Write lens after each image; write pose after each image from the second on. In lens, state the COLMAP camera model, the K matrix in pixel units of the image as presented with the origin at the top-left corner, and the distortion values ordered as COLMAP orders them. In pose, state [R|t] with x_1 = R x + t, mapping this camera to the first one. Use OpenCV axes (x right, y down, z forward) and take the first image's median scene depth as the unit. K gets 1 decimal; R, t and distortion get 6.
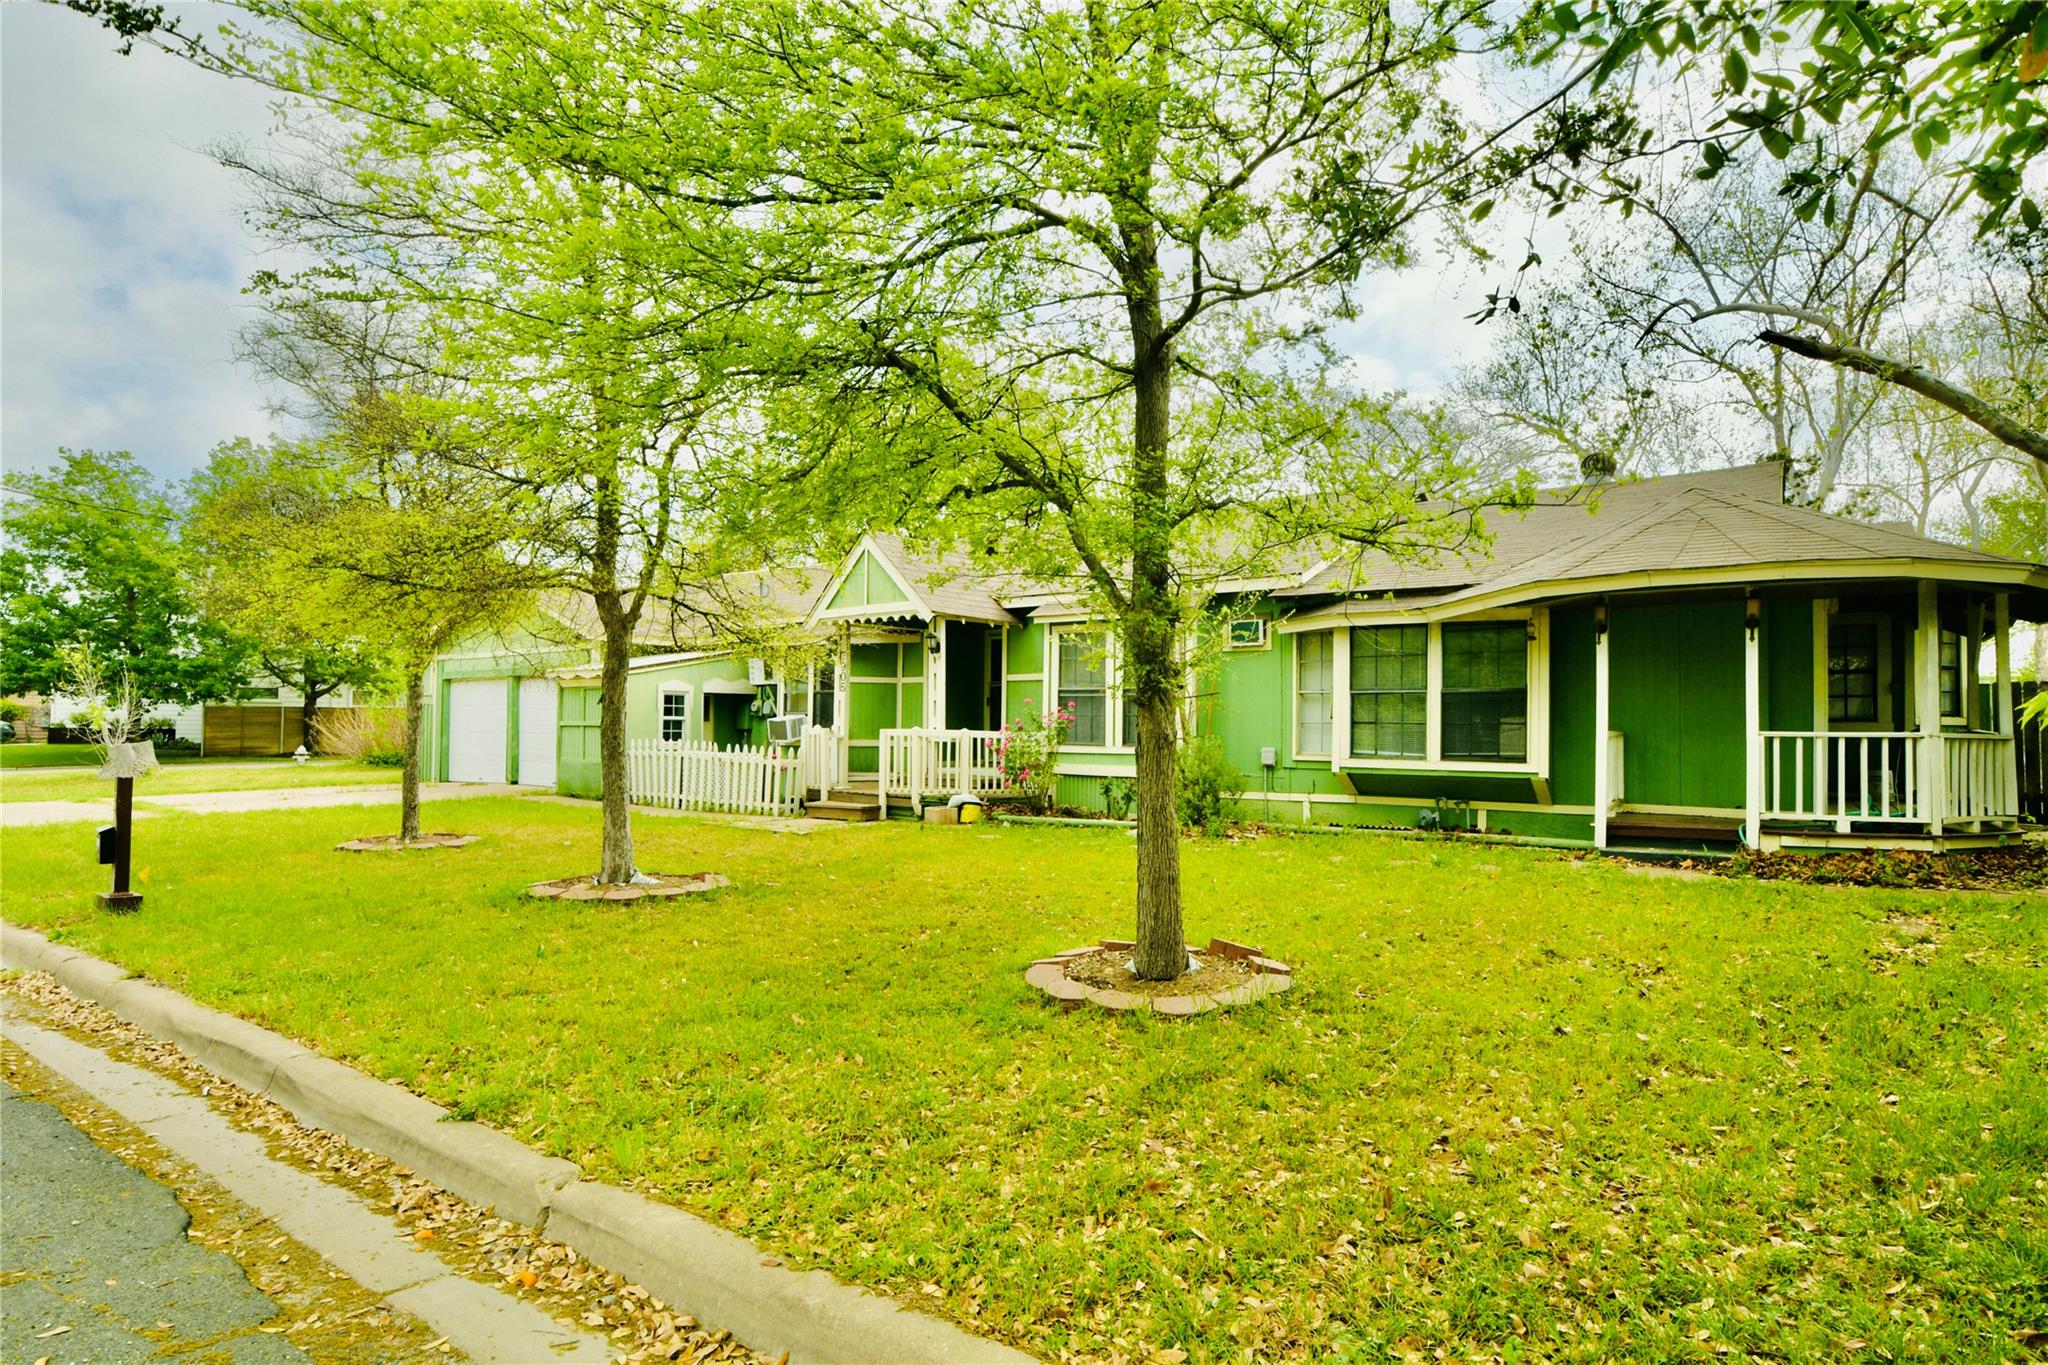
lens RADIAL K [[1117.7, 0, 1028.6], [0, 1117.7, 697.1], [0, 0, 1]] dist [-0.000703, -0.000102]
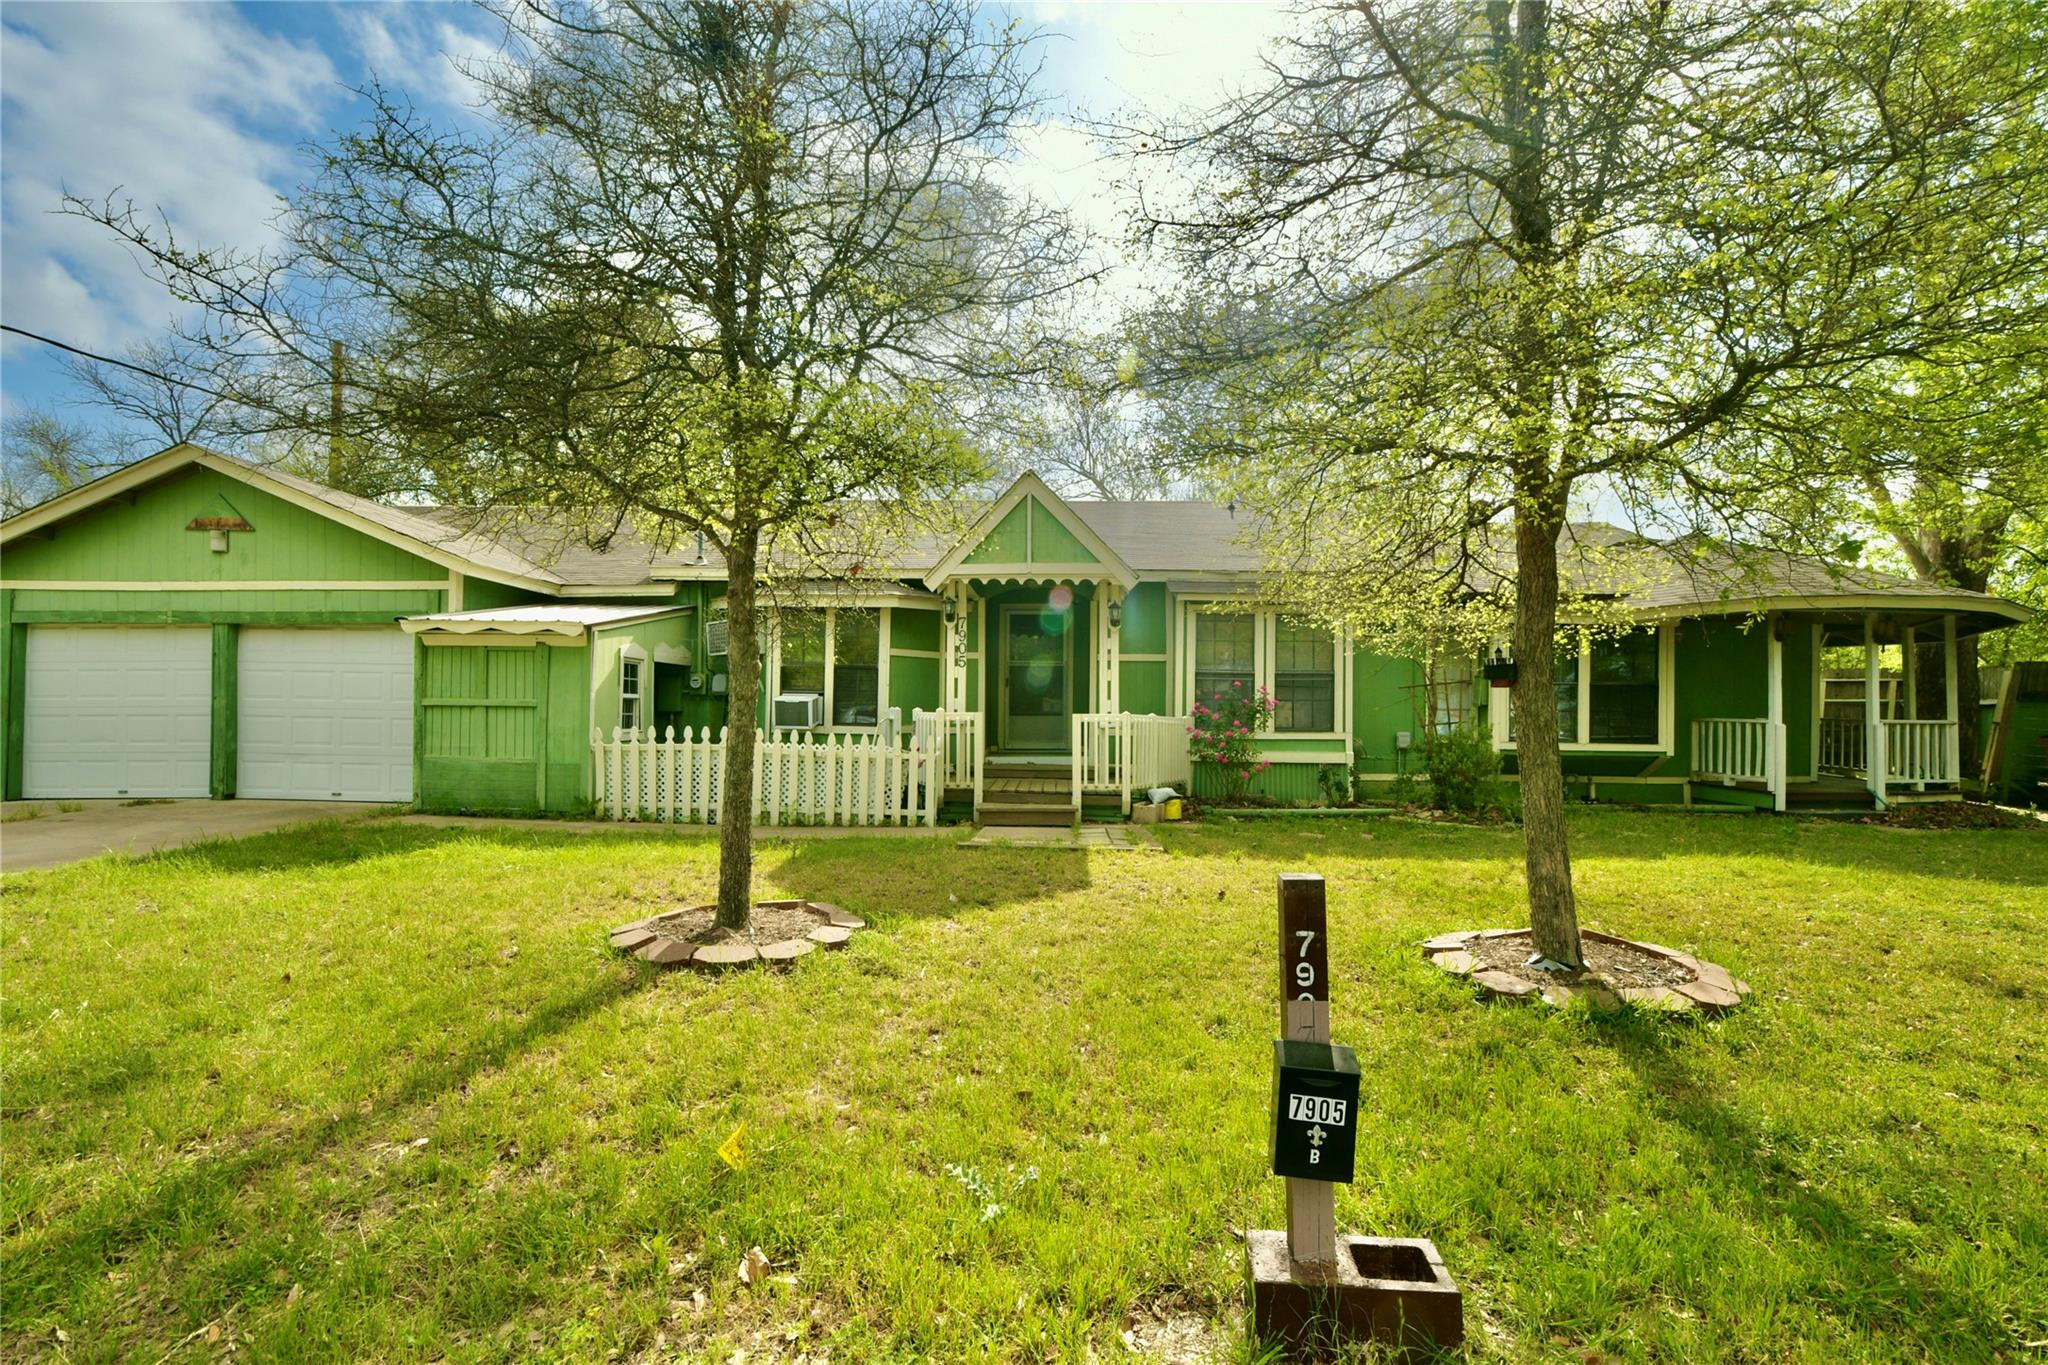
lens RADIAL K [[904.0, 0, 1030.8], [0, 904.0, 696.1], [0, 0, 1]] dist [-0.005041, -0.001804]
pose [[0.812248, 0.013085, 0.583166, -0.578207], [-0.021758, 0.999732, 0.007872, 0.011405], [-0.582906, -0.019083, 0.812315, 0.497722]]
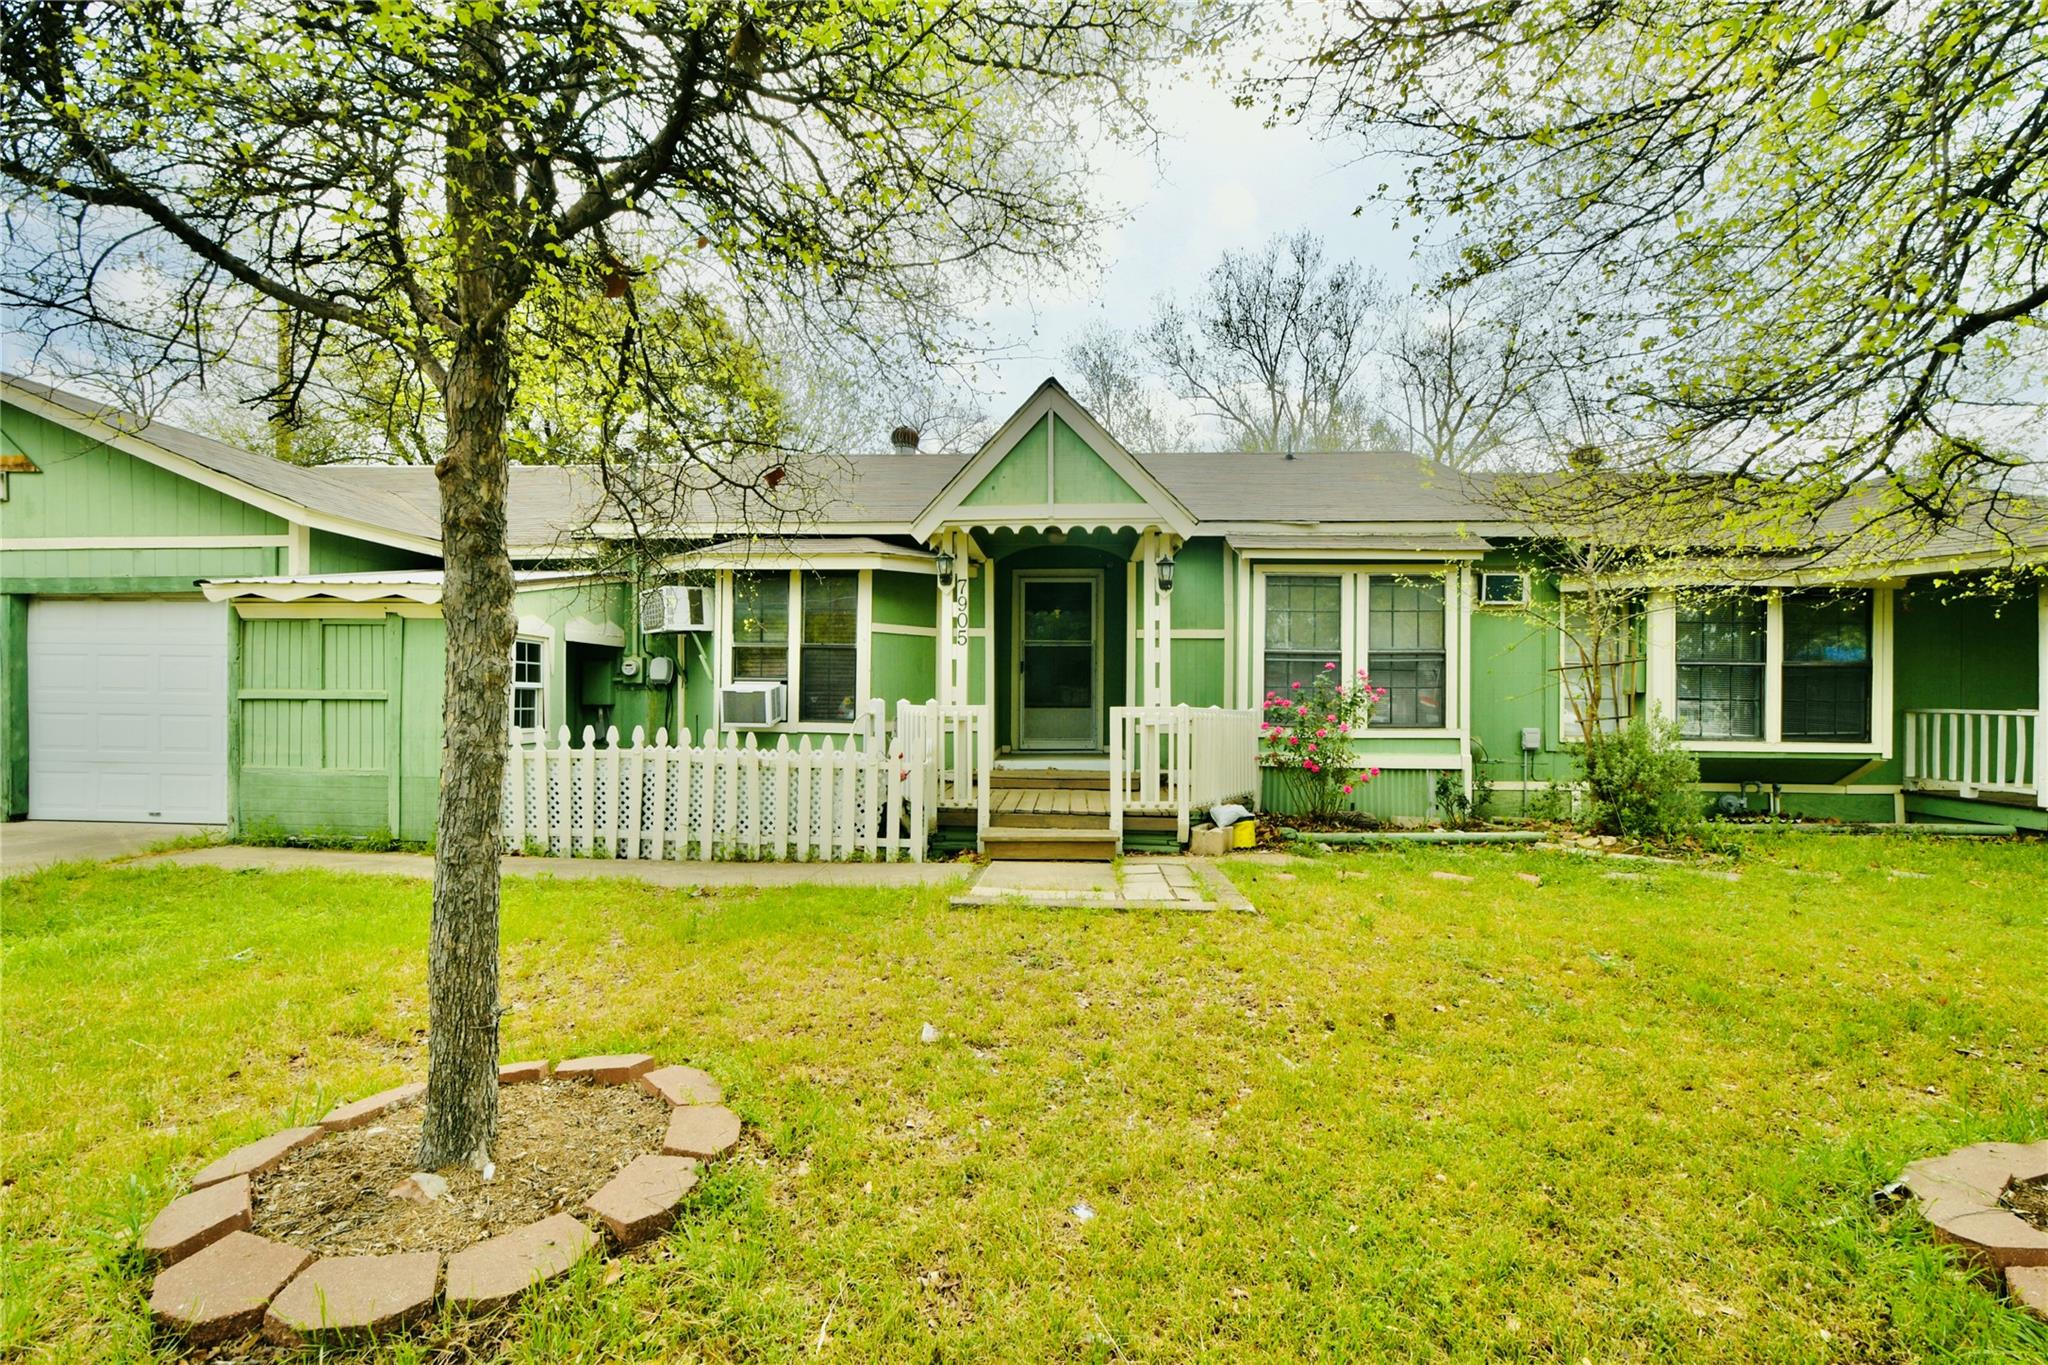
lens RADIAL K [[904.0, 0, 1028.9], [0, 904.0, 695.1], [0, 0, 1]] dist [-0.005041, -0.001804]
pose [[0.823831, 0.004035, 0.566822, -0.474208], [-0.017823, 0.999665, 0.018787, 0.014285], [-0.566556, -0.025580, 0.823626, 0.649228]]
